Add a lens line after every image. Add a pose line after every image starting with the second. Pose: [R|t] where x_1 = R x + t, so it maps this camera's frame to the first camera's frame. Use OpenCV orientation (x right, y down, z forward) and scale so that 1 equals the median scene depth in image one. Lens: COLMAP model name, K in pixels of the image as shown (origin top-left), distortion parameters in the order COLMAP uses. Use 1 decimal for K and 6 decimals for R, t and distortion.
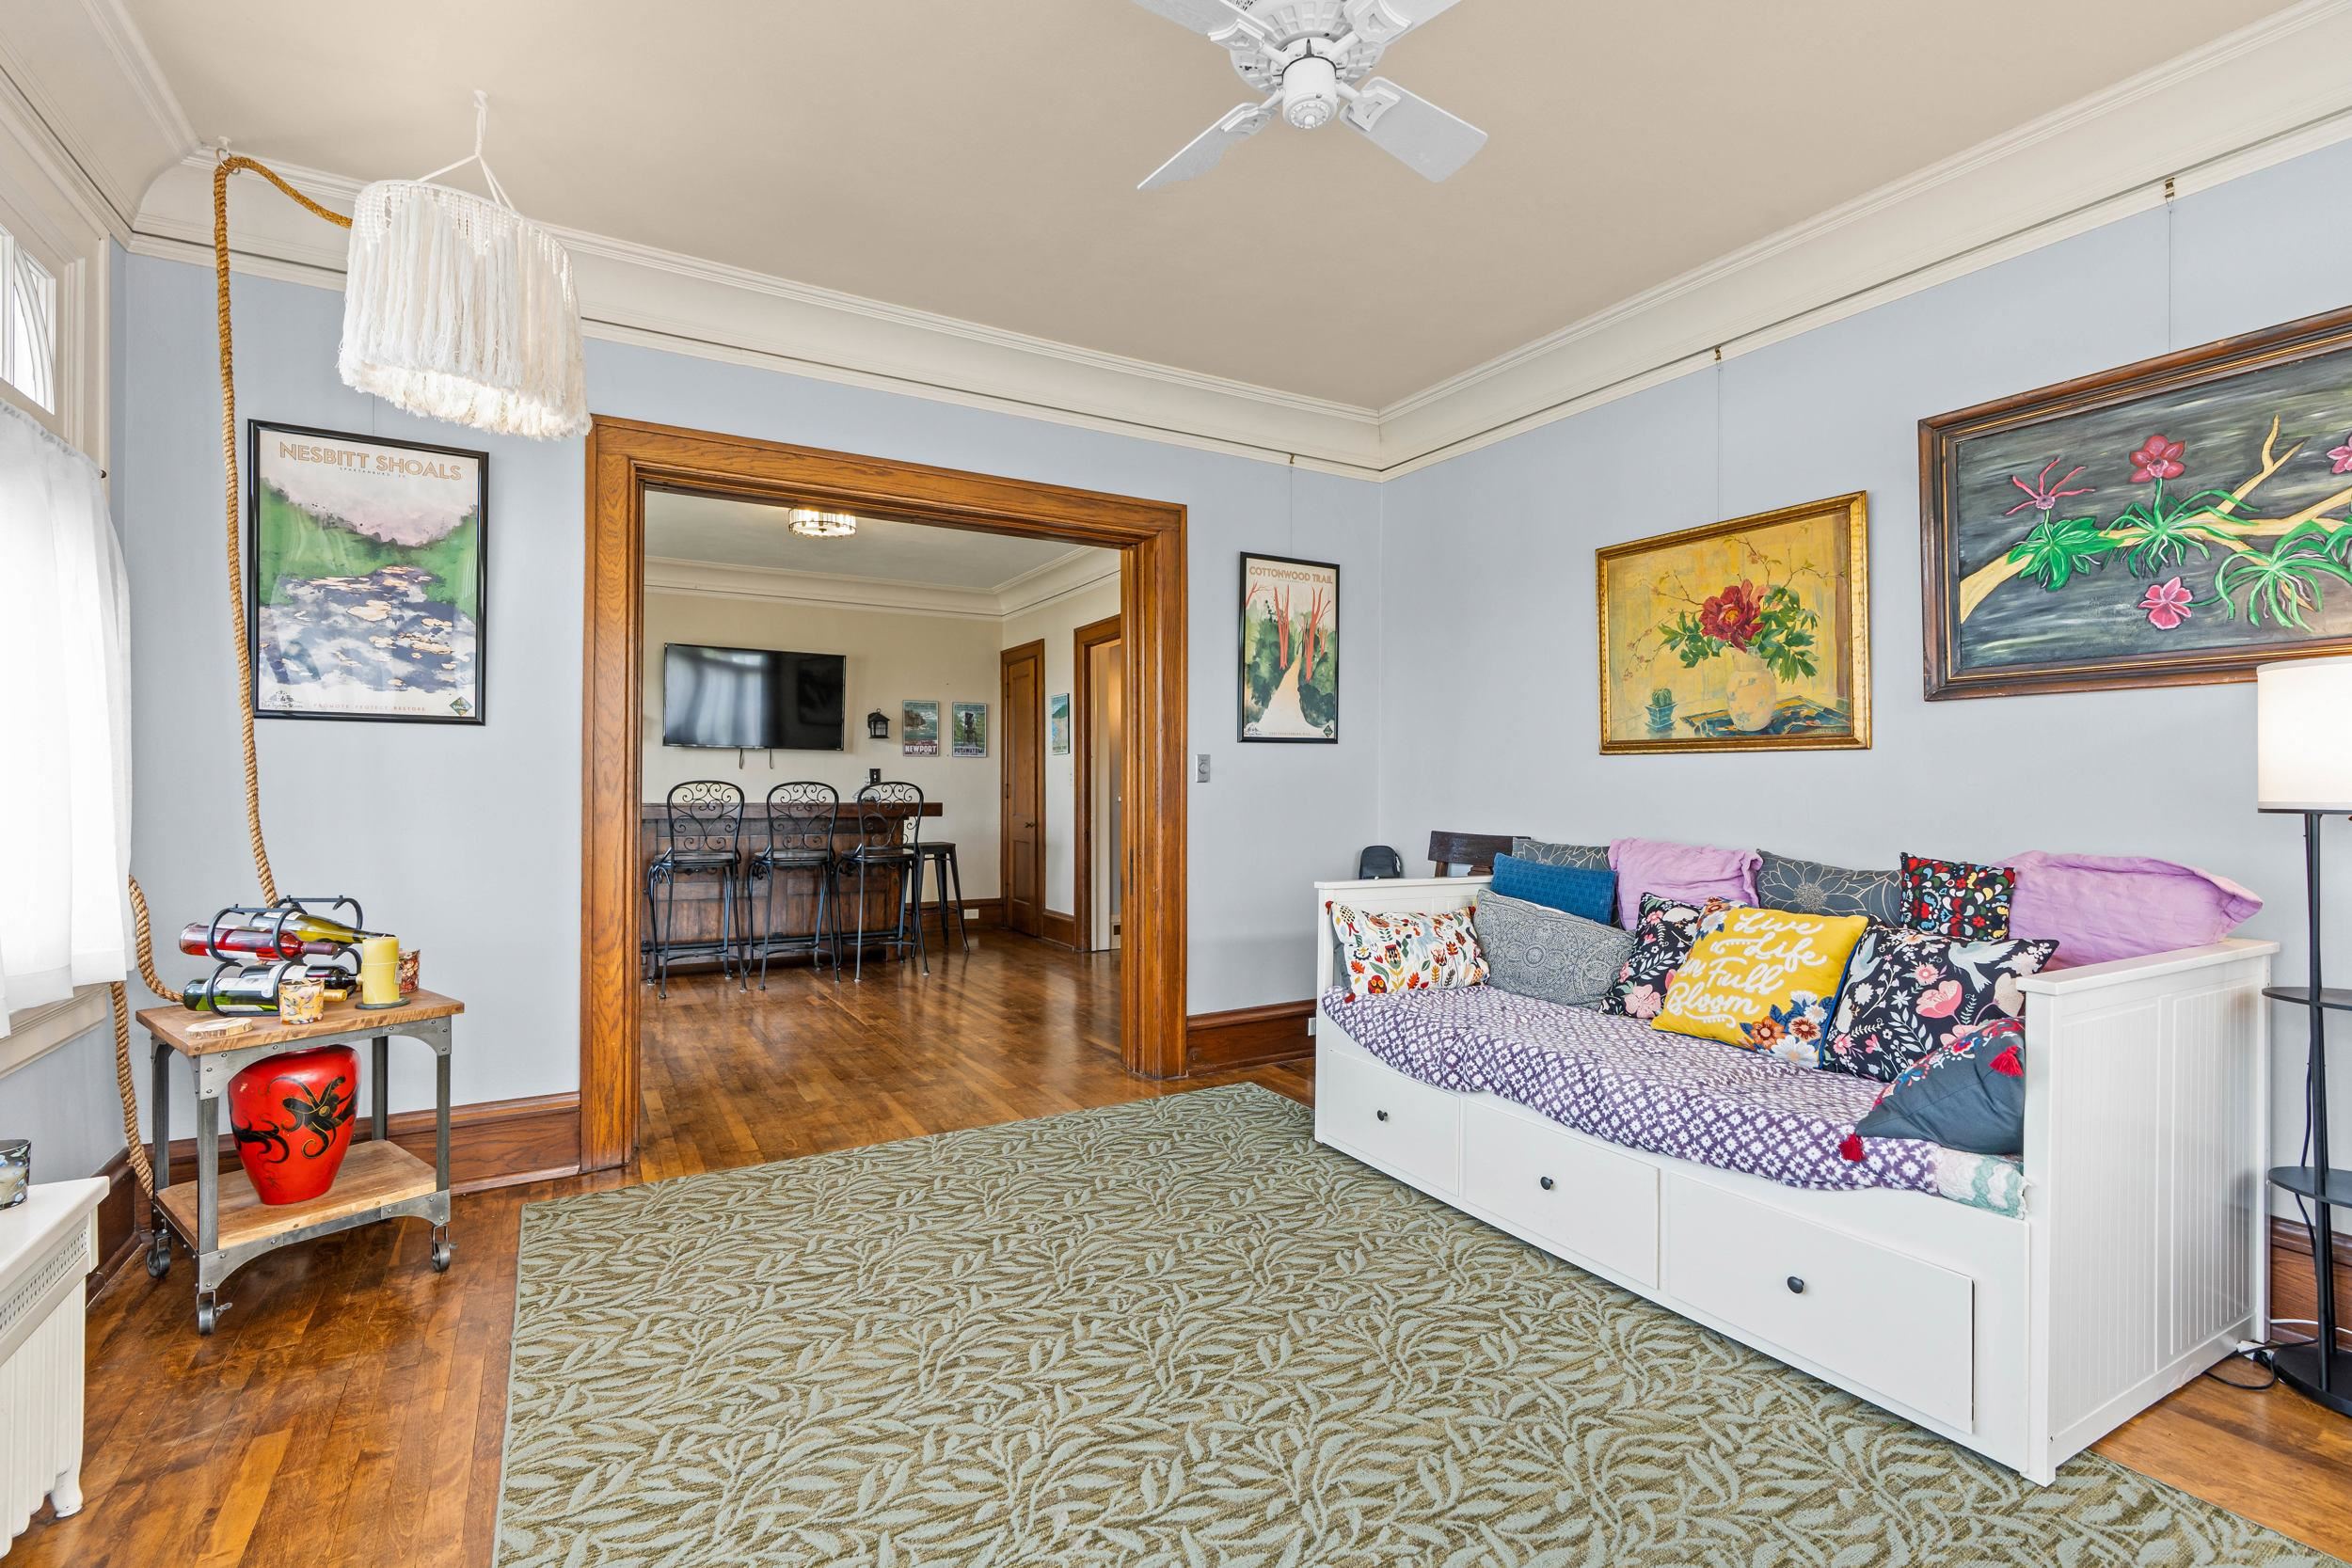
lens RADIAL K [[1068.0, 0, 1164.0], [0, 1068.0, 782.0], [0, 0, 1]] dist [-0.003107, 0.000878]
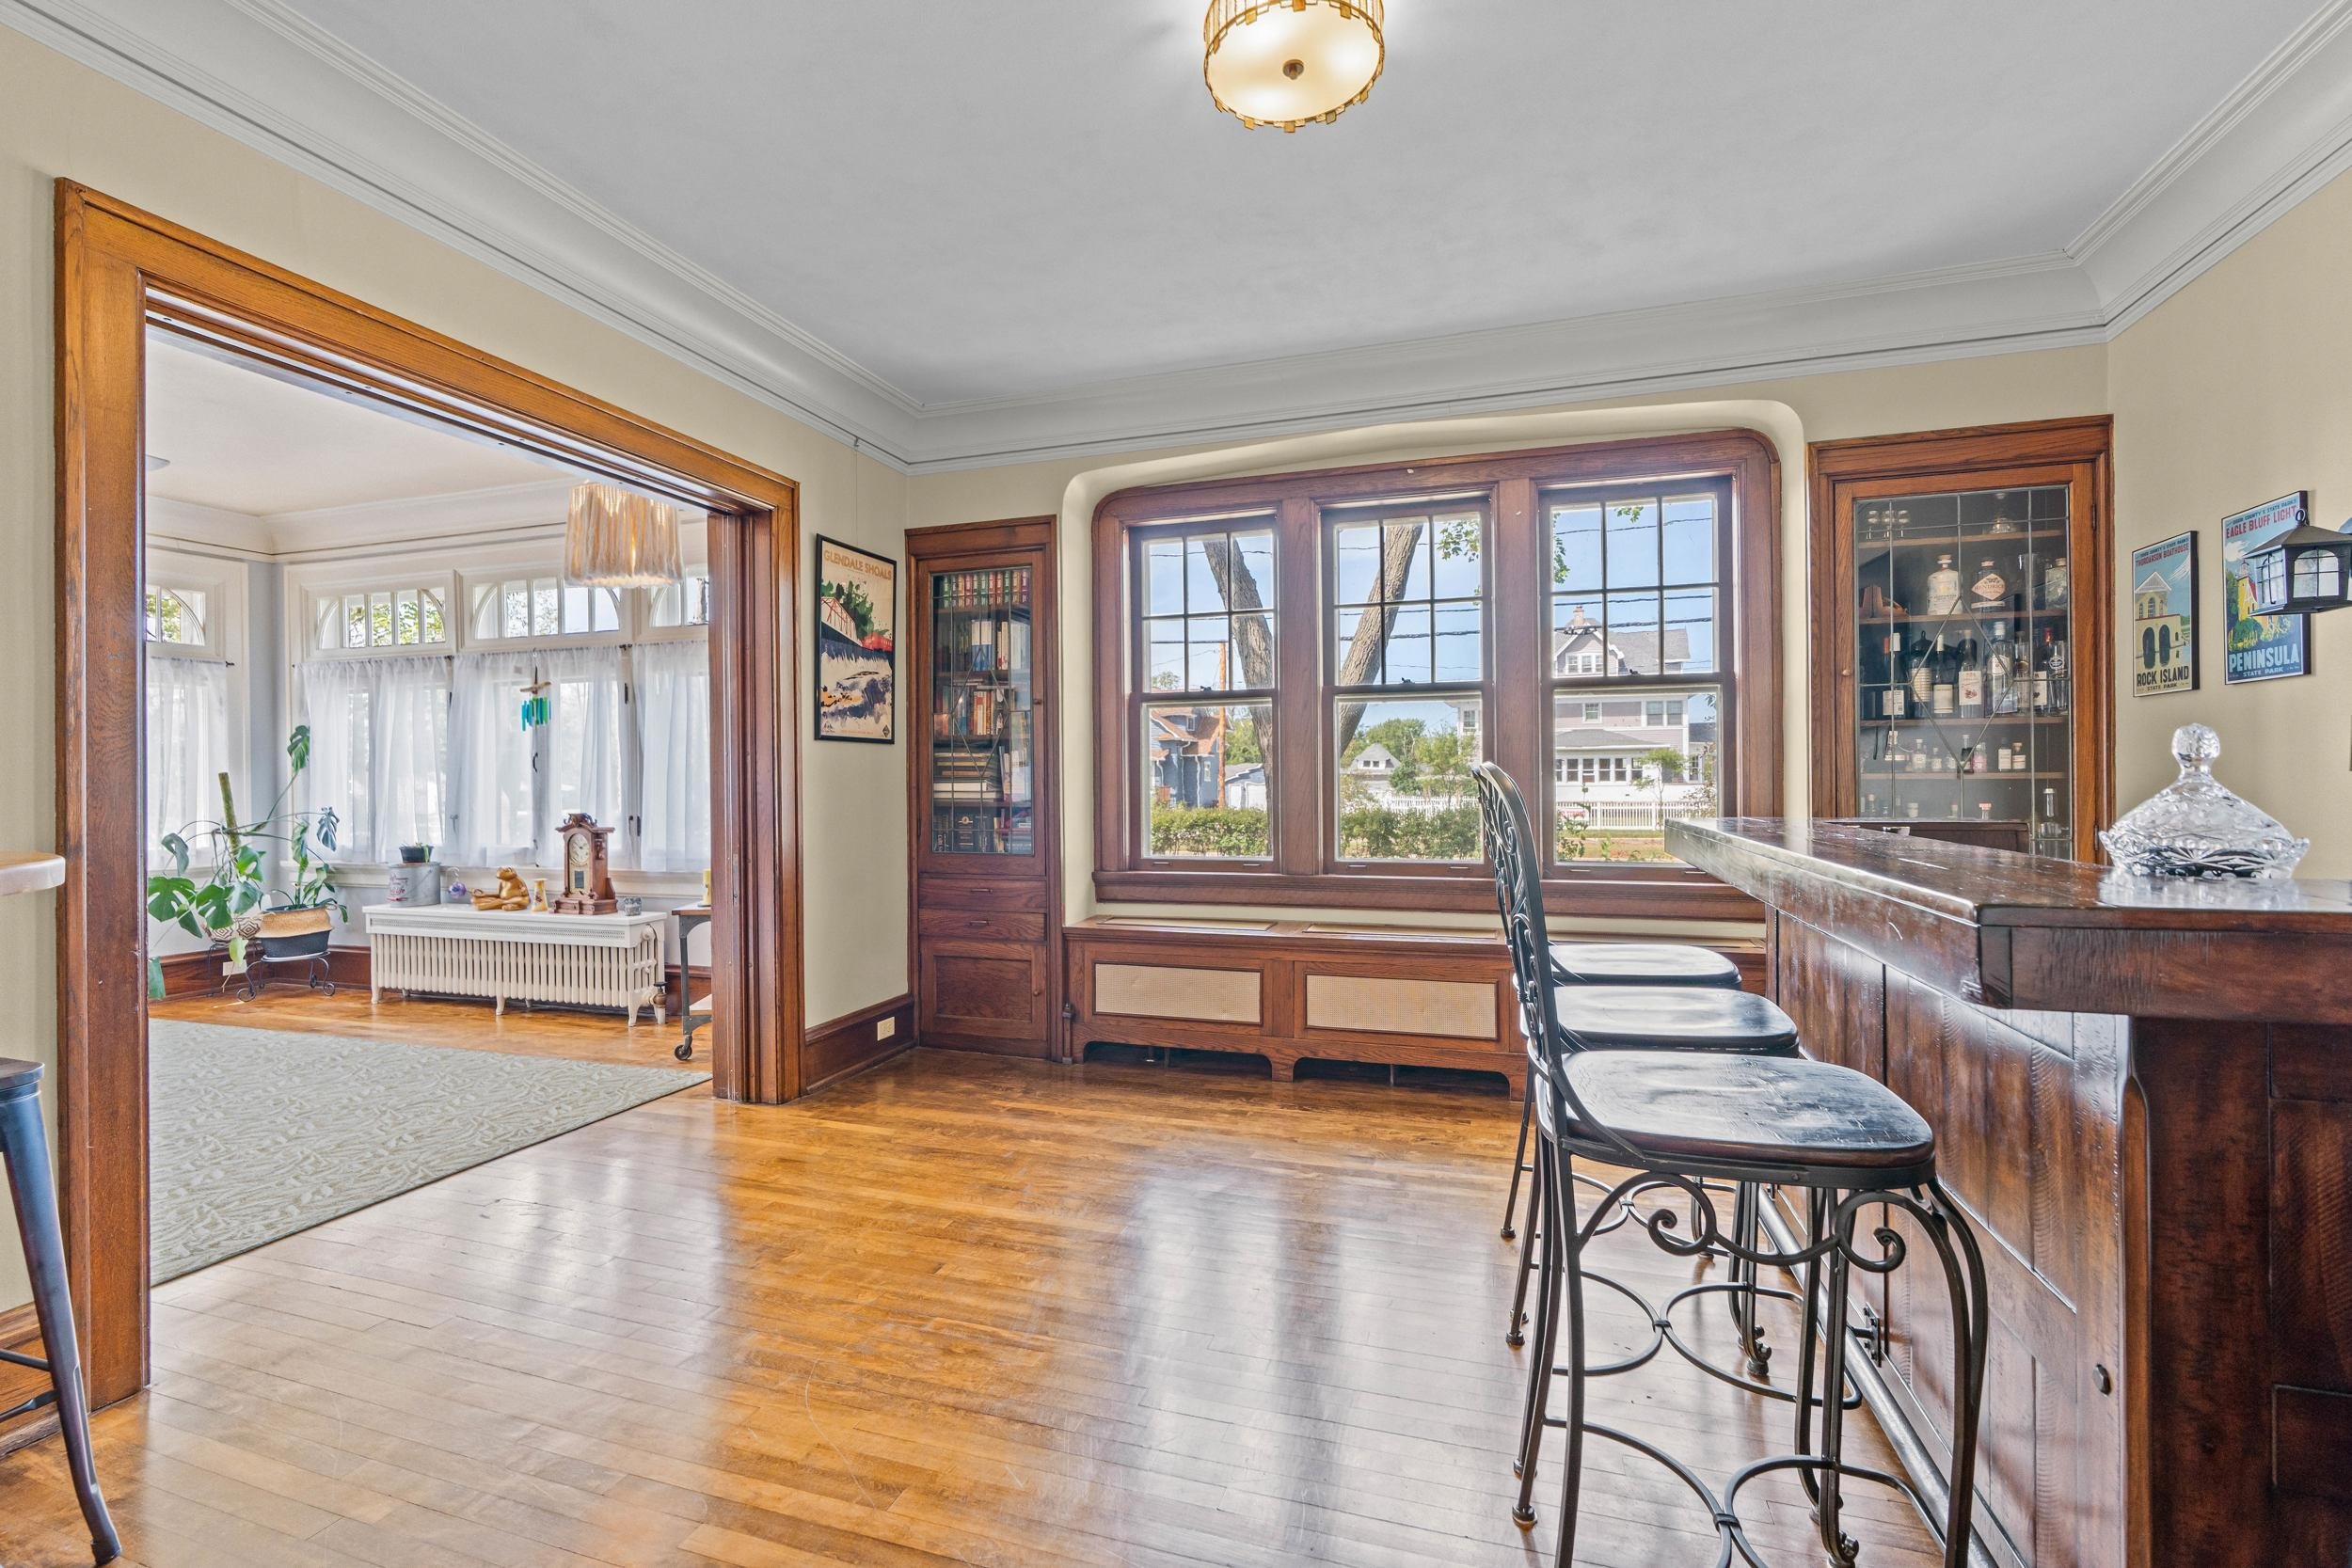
lens RADIAL K [[1068.0, 0, 1164.0], [0, 1068.0, 782.0], [0, 0, 1]] dist [-0.003107, 0.000878]
pose [[-0.749508, 0.009594, -0.661925, -0.038178], [0.009652, 0.999947, 0.003564, 0.000495], [0.661924, -0.003718, -0.749561, 0.963164]]
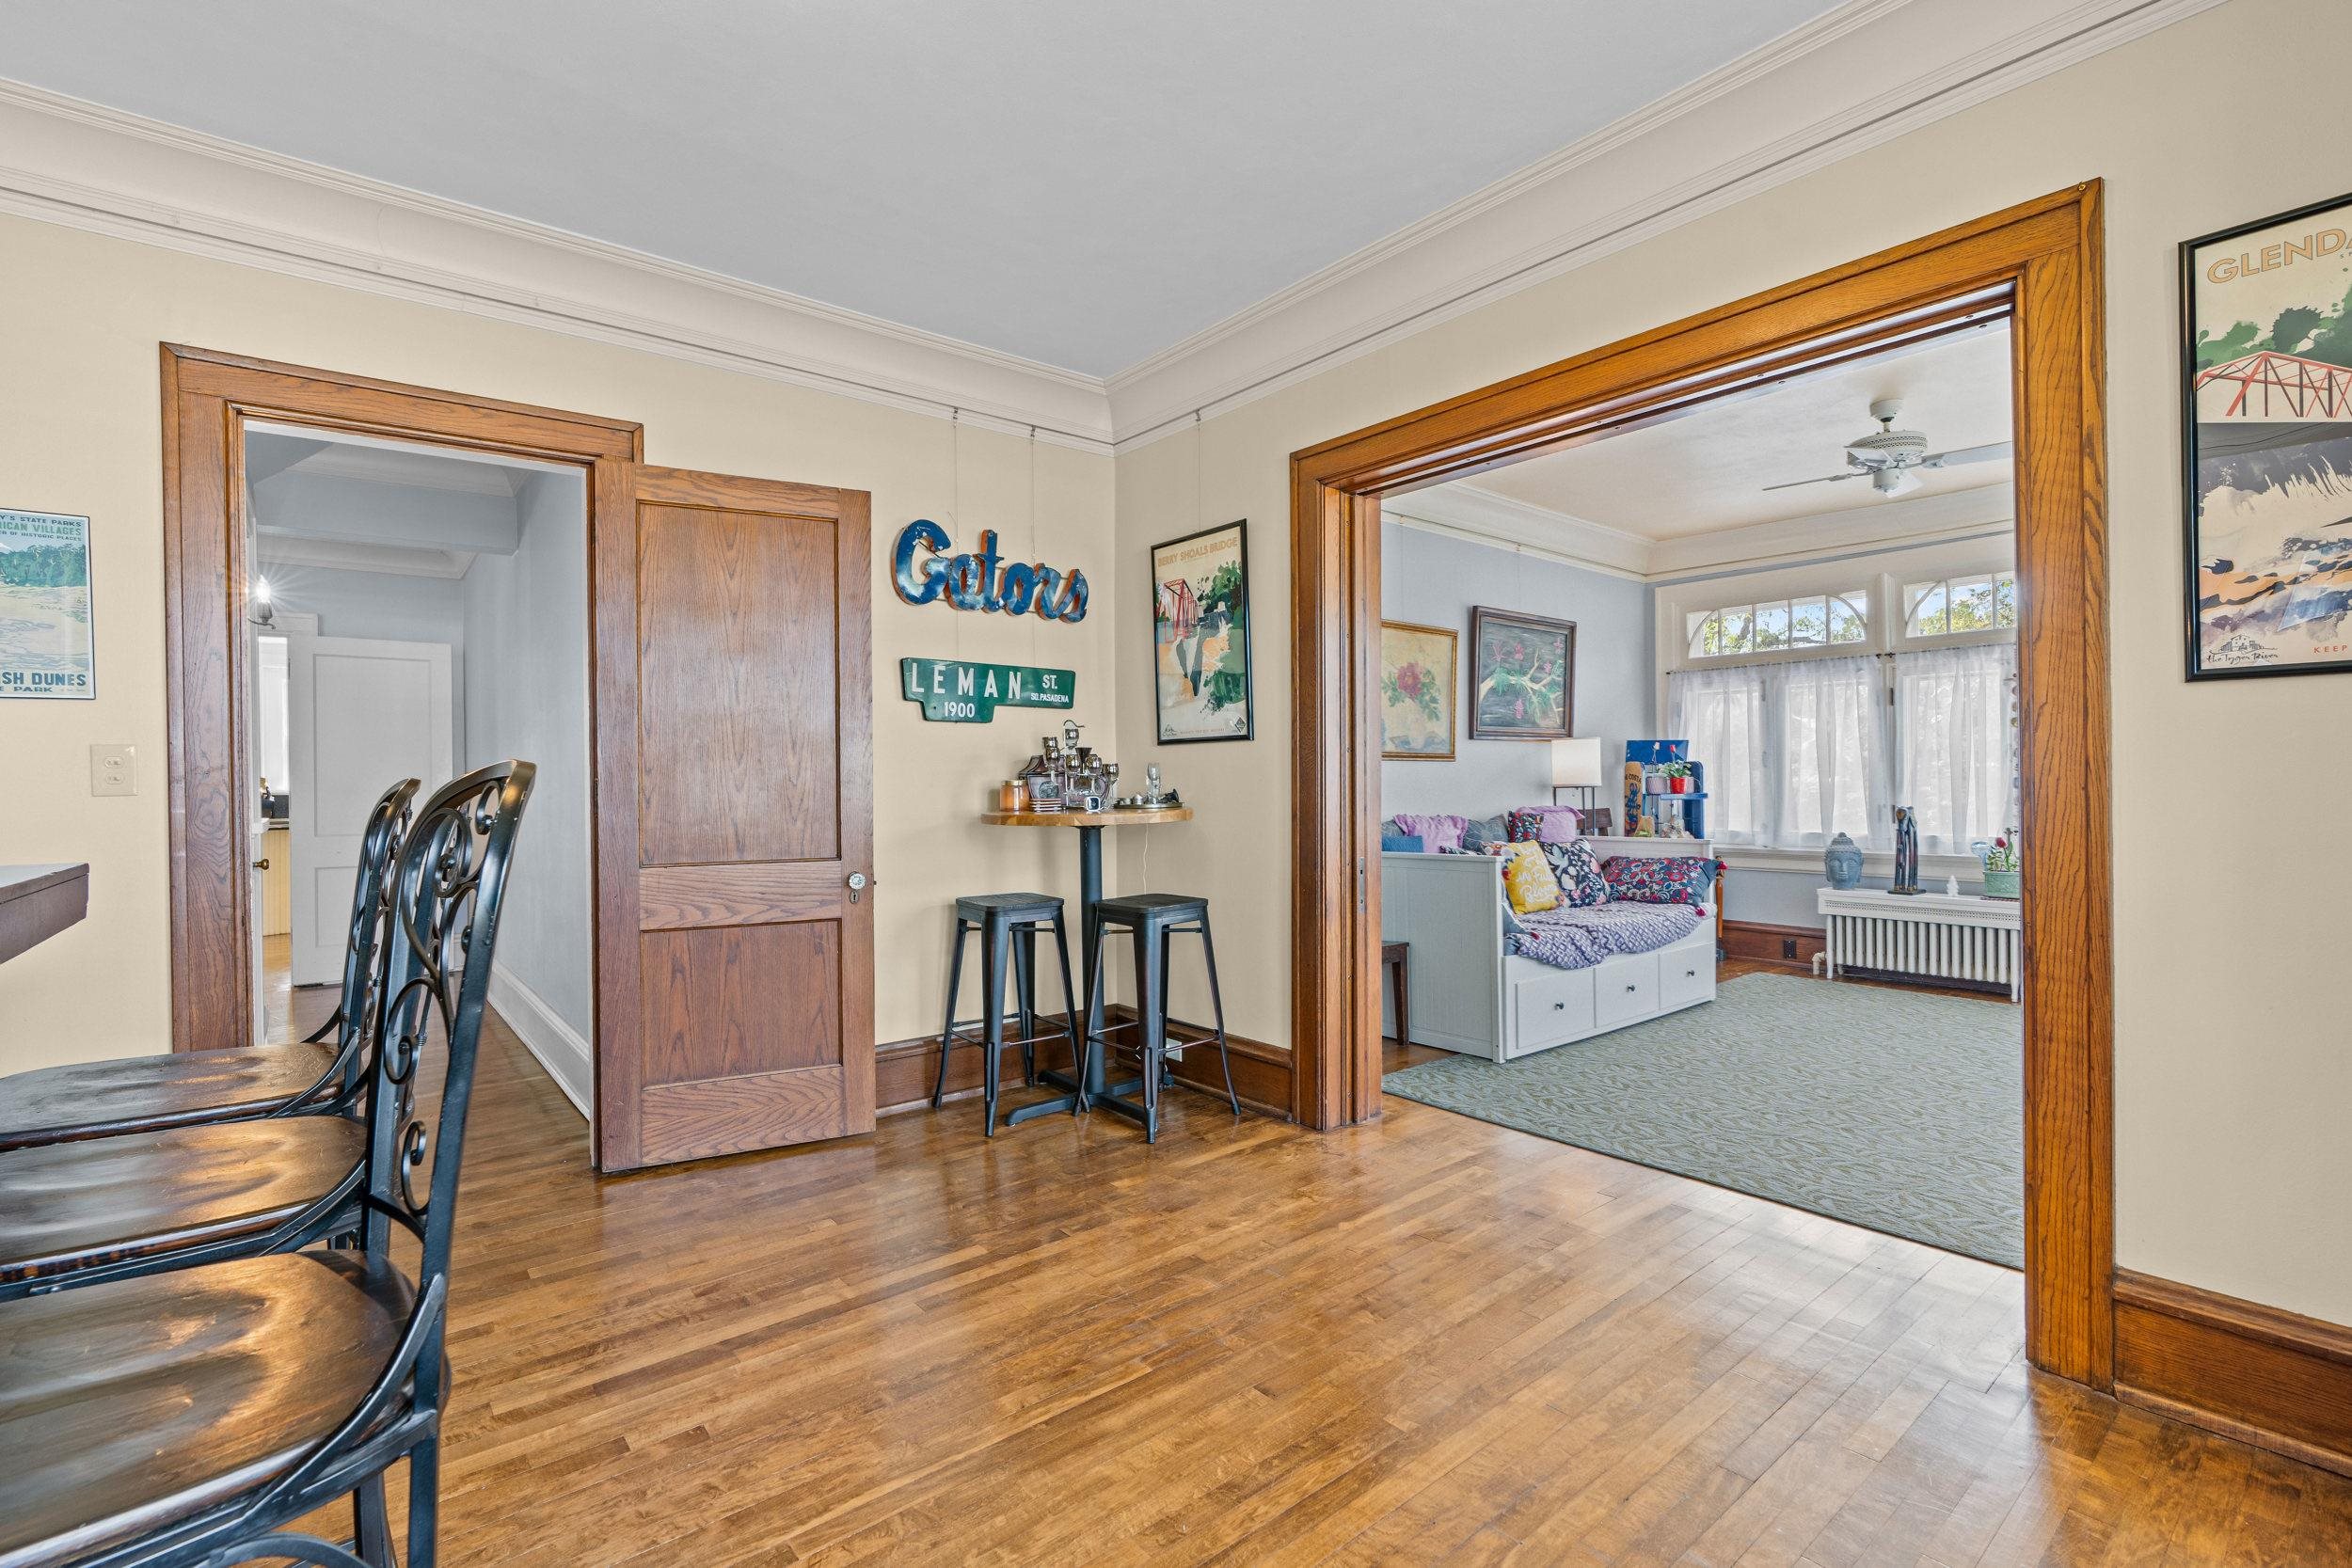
lens RADIAL K [[1070.4, 0, 1159.2], [0, 1070.4, 790.7], [0, 0, 1]] dist [-0.005230, -0.001115]
pose [[-0.163901, -0.005515, 0.986461, -0.468648], [0.007938, 0.999945, 0.006910, 0.001985], [-0.986445, 0.008963, -0.163848, 0.729132]]
